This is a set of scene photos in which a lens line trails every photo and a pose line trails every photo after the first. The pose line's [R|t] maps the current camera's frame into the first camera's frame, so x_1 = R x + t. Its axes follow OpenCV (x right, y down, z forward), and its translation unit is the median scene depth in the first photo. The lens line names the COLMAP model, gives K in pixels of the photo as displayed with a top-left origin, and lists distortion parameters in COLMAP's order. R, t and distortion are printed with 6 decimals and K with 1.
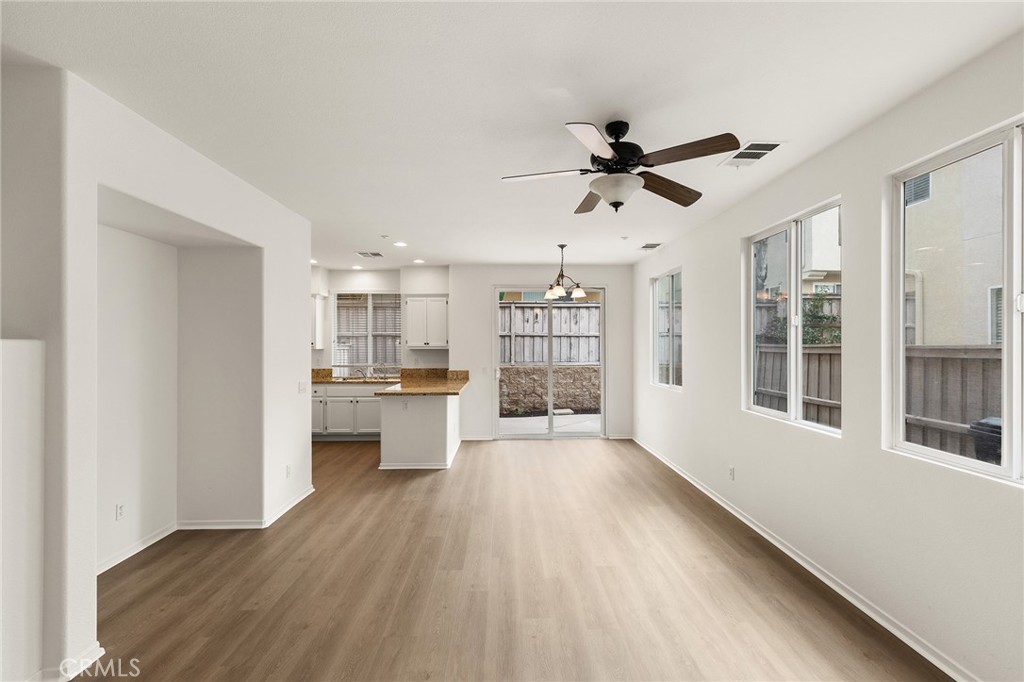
lens RADIAL K [[460.0, 0, 522.7], [0, 460.0, 341.4], [0, 0, 1]] dist [0.001005, -0.001746]
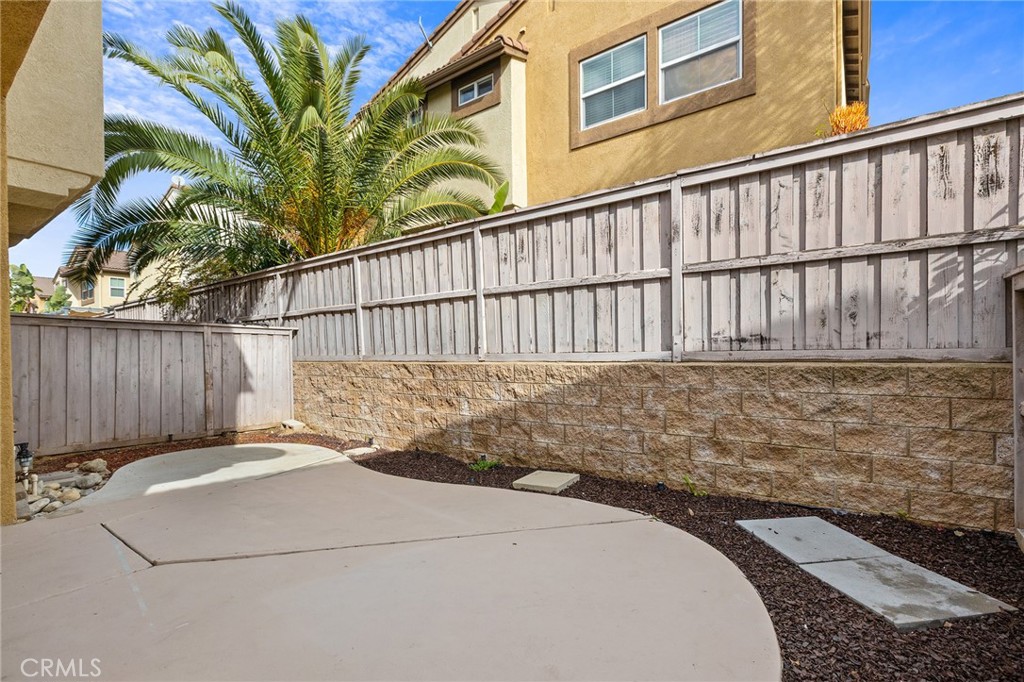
lens RADIAL K [[460.0, 0, 529.4], [0, 460.0, 350.3], [0, 0, 1]] dist [0.001005, -0.001746]
pose [[0.782591, -0.010008, -0.622456, 0.650551], [0.016604, 0.999851, 0.004800, 0.087316], [0.622315, -0.014092, 0.782640, 1.436499]]
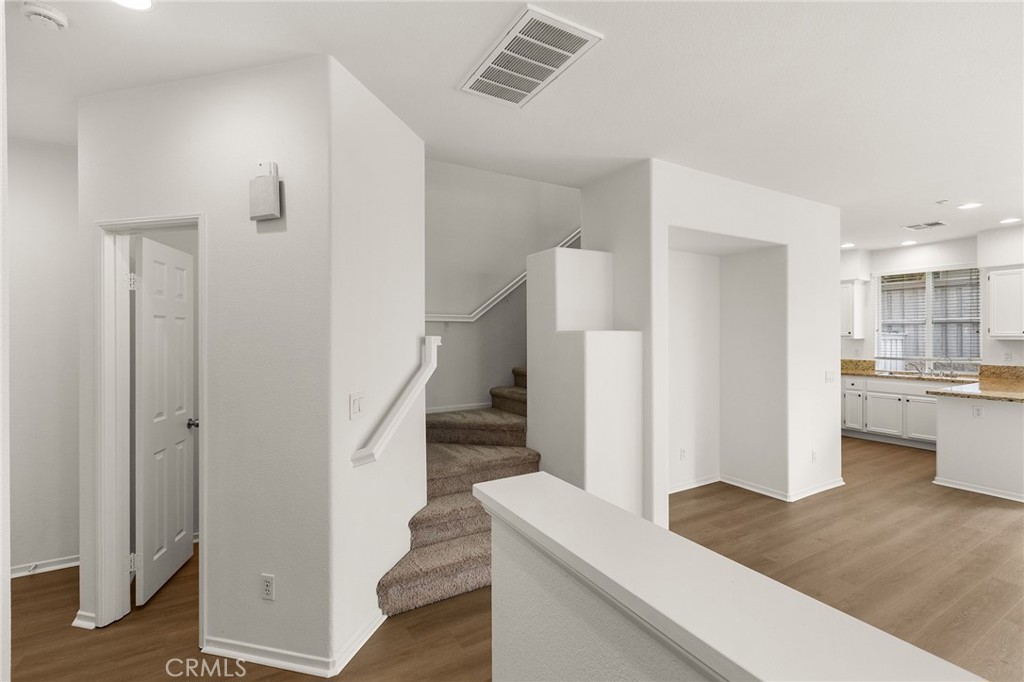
lens RADIAL K [[460.0, 0, 513.4], [0, 460.0, 337.6], [0, 0, 1]] dist [0.001005, -0.001746]
pose [[0.469705, 0.005456, -0.882807, 0.064878], [0.007716, 0.999917, 0.010285, -0.000416], [0.882790, -0.011642, 0.469624, -0.060711]]
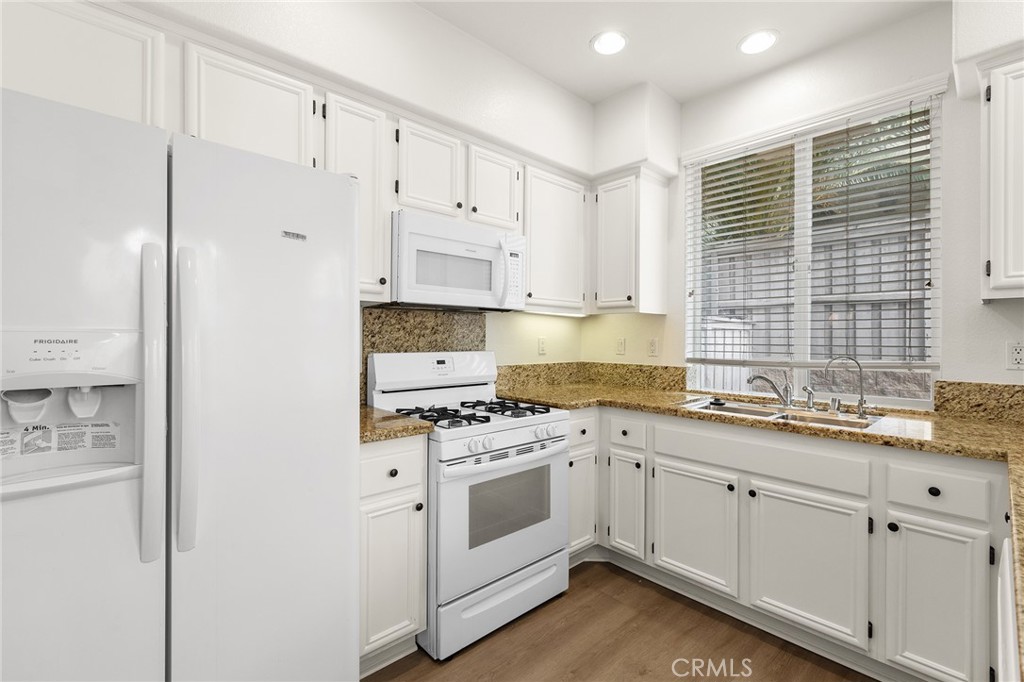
lens RADIAL K [[460.0, 0, 516.6], [0, 460.0, 336.6], [0, 0, 1]] dist [0.001005, -0.001746]
pose [[0.655391, 0.004878, -0.755274, -0.318496], [-0.002574, 0.999988, 0.004225, 0.047564], [0.755285, -0.000825, 0.655396, 0.927964]]
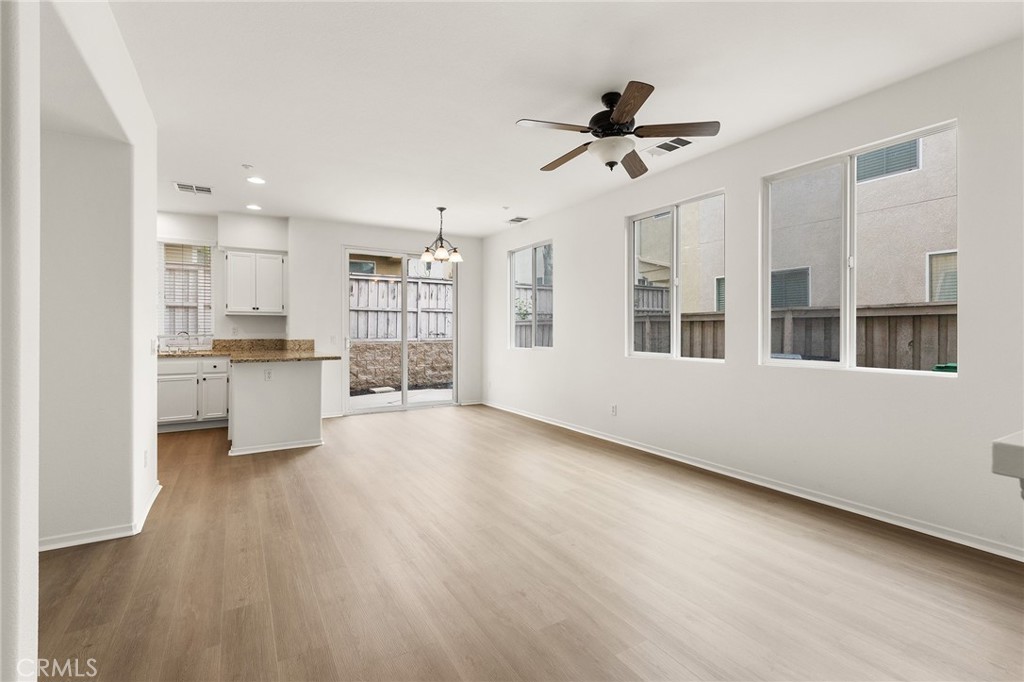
lens RADIAL K [[460.0, 0, 524.8], [0, 460.0, 329.7], [0, 0, 1]] dist [0.001005, -0.001746]
pose [[0.868210, 0.001716, 0.496195, -0.270581], [-0.001704, 0.999998, -0.000477, 0.058580], [-0.496195, -0.000432, 0.868211, 0.048809]]
